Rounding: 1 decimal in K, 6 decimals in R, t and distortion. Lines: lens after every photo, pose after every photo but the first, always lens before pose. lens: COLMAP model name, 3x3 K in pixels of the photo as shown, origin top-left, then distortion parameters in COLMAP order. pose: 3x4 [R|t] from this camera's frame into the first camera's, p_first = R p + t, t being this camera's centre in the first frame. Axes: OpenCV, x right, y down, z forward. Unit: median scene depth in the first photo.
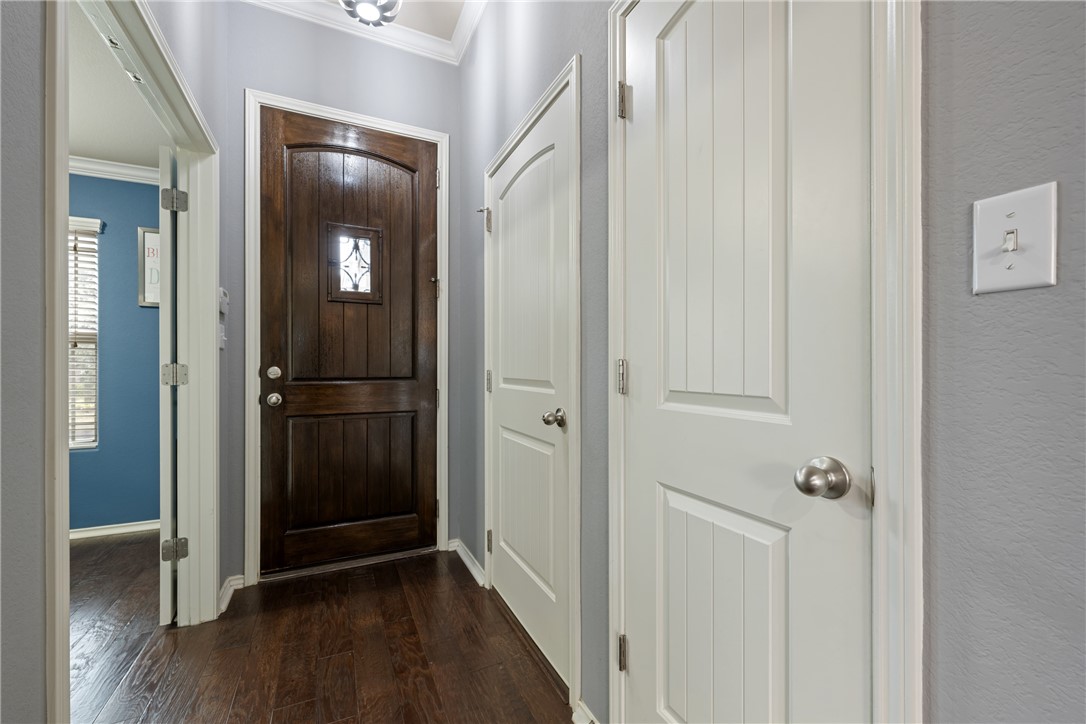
lens RADIAL K [[436.6, 0, 536.5], [0, 436.6, 367.5], [0, 0, 1]] dist [0.000773, -0.000059]
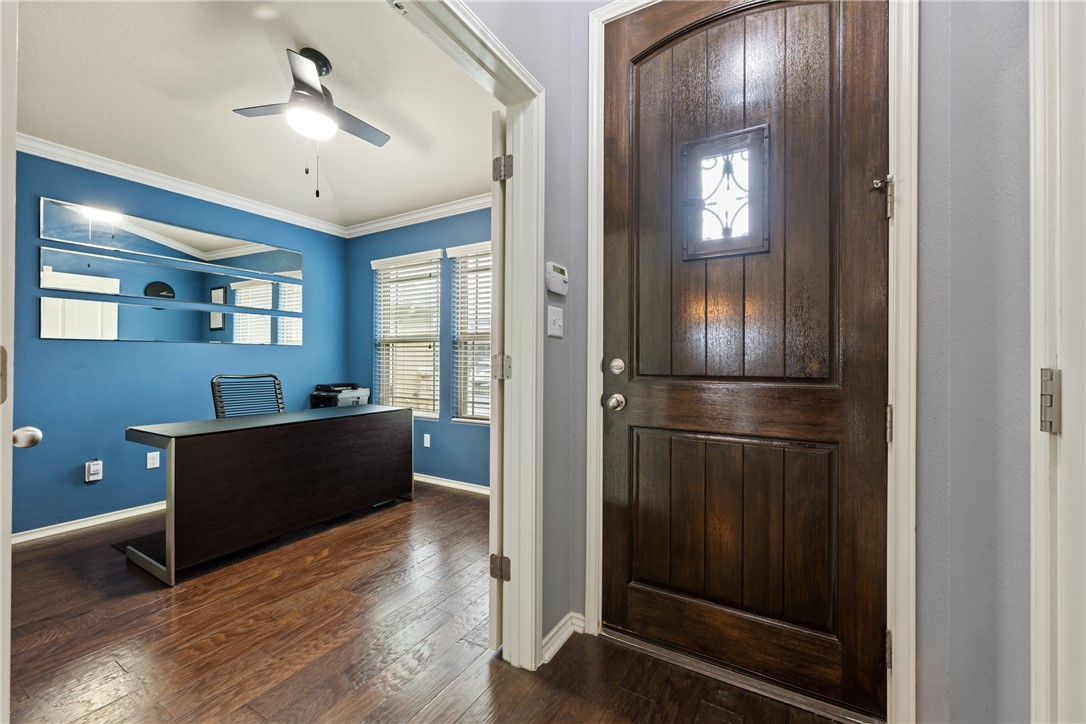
lens RADIAL K [[436.6, 0, 542.0], [0, 436.6, 358.5], [0, 0, 1]] dist [0.000773, -0.000059]
pose [[0.567633, -0.000652, -0.823281, -0.048946], [-0.004497, 0.999982, -0.003892, 0.001624], [0.823269, 0.005912, 0.567620, 0.449545]]
